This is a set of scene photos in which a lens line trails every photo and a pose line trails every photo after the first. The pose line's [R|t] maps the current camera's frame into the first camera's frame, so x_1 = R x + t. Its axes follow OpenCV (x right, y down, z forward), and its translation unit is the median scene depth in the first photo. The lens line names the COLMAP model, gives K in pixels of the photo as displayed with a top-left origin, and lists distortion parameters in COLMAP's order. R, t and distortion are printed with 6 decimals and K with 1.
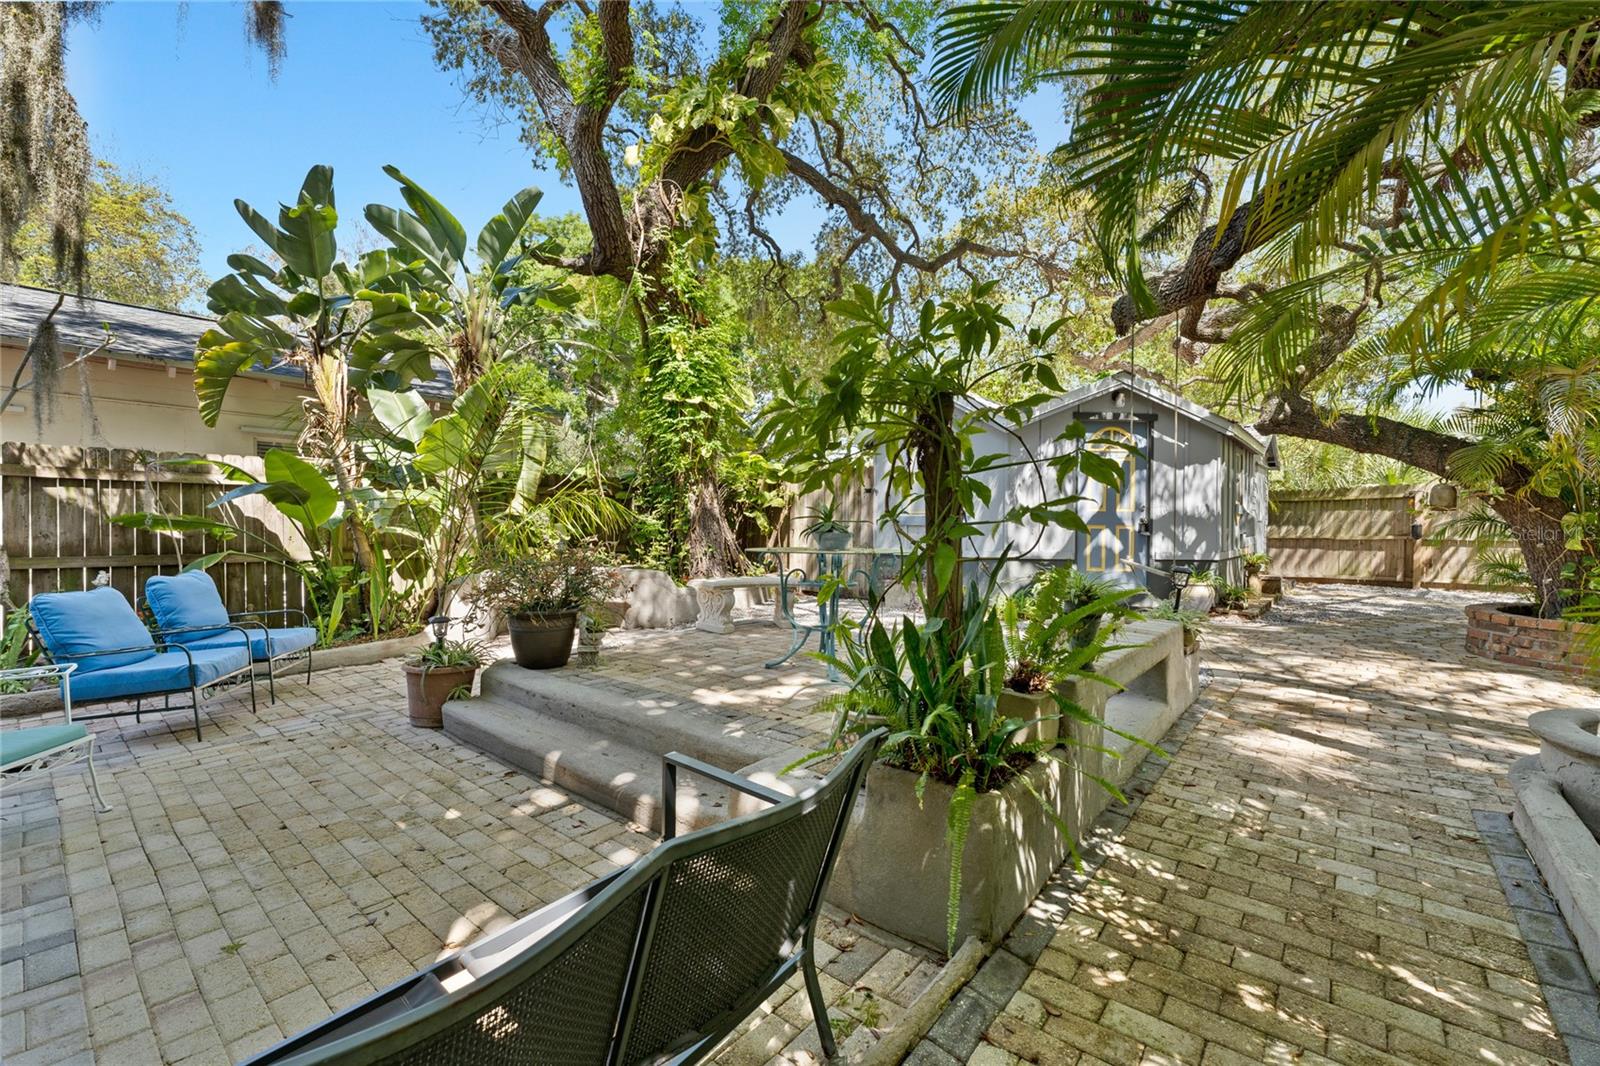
lens RADIAL K [[672.5, 0, 809.6], [0, 672.5, 529.8], [0, 0, 1]] dist [-0.003482, 0.000884]
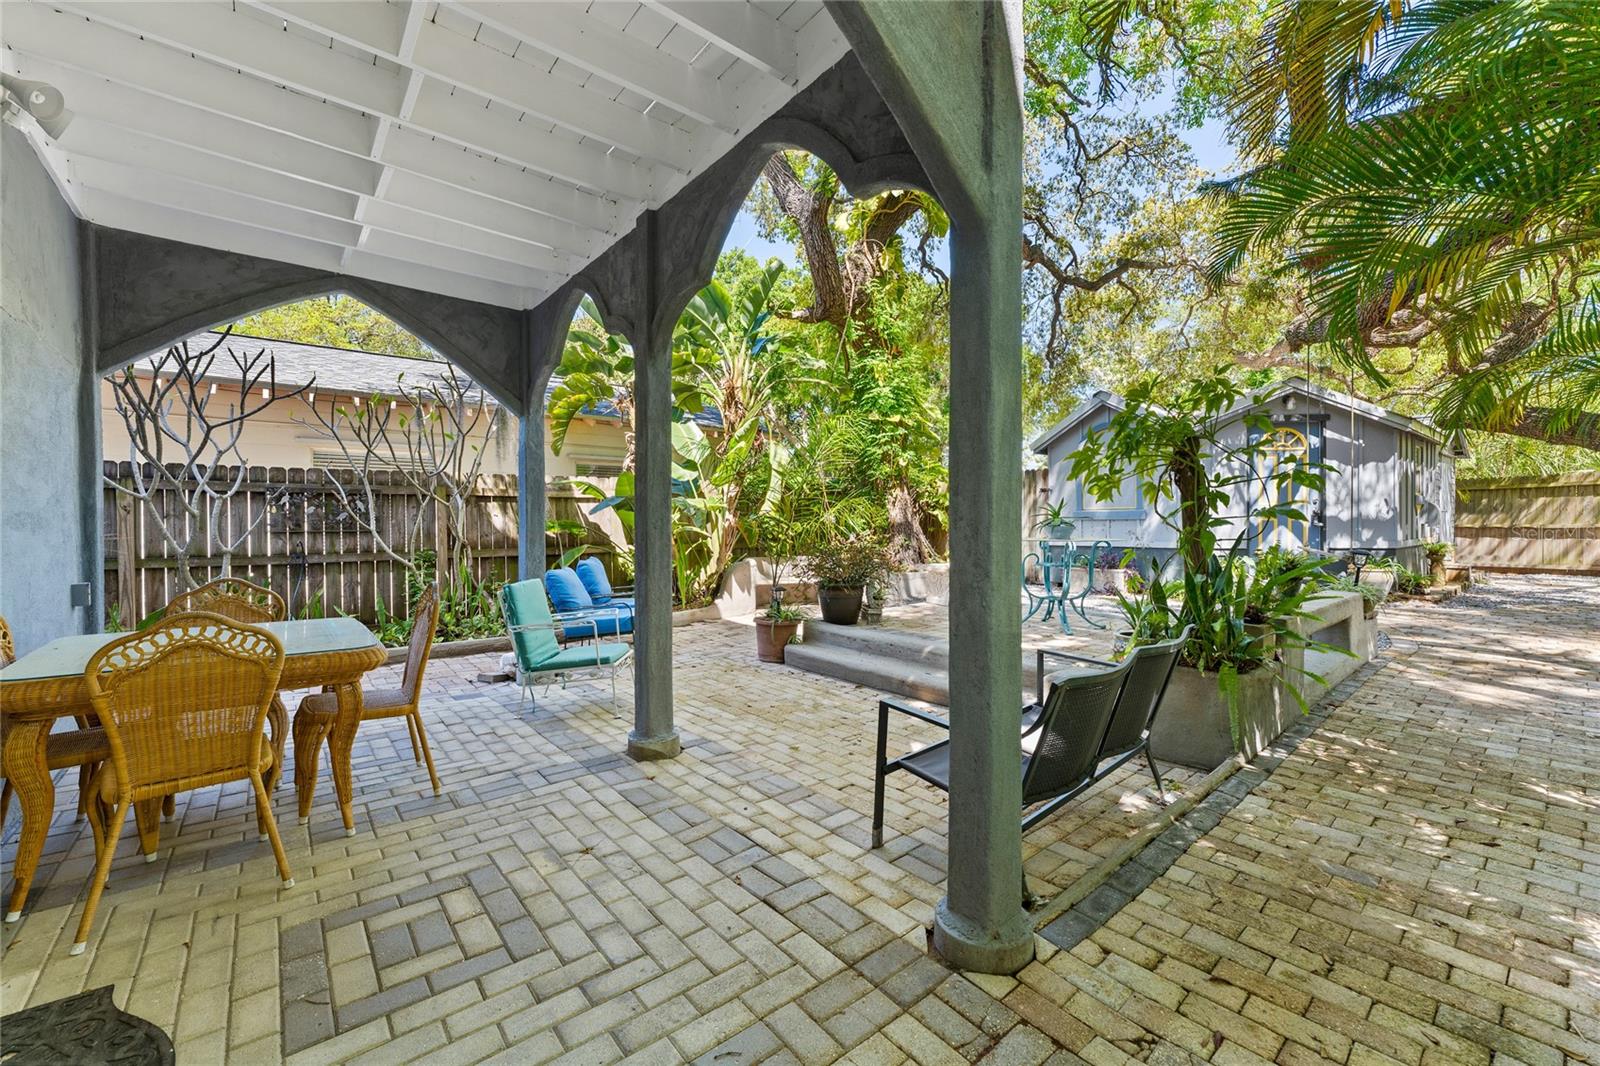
lens RADIAL K [[672.5, 0, 786.9], [0, 672.5, 526.4], [0, 0, 1]] dist [-0.003482, 0.000884]
pose [[0.981232, -0.012615, -0.192417, -0.134960], [0.012434, 0.999920, -0.002148, 0.000598], [0.192429, -0.000285, 0.981311, -0.229218]]
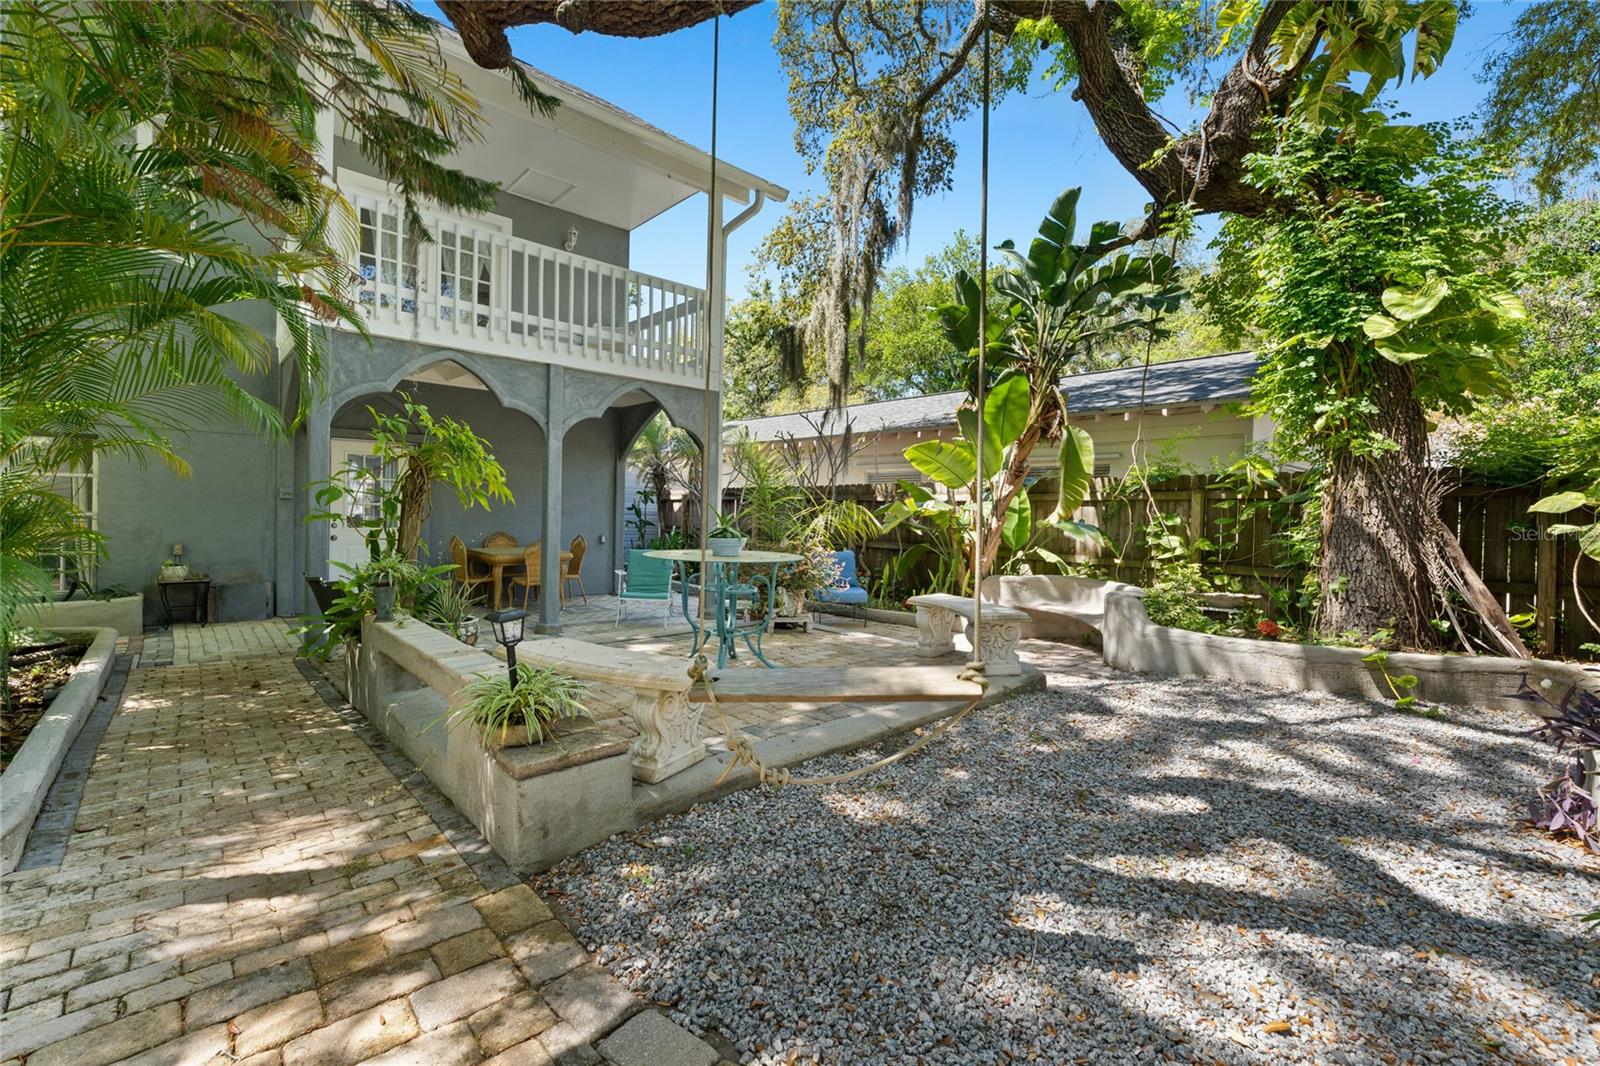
lens RADIAL K [[672.5, 0, 793.4], [0, 672.5, 519.2], [0, 0, 1]] dist [-0.003482, 0.000884]
pose [[-0.145702, 0.008762, -0.989290, 0.592642], [-0.032966, 0.999362, 0.013706, -0.024585], [0.988779, 0.034610, -0.145320, 0.713819]]
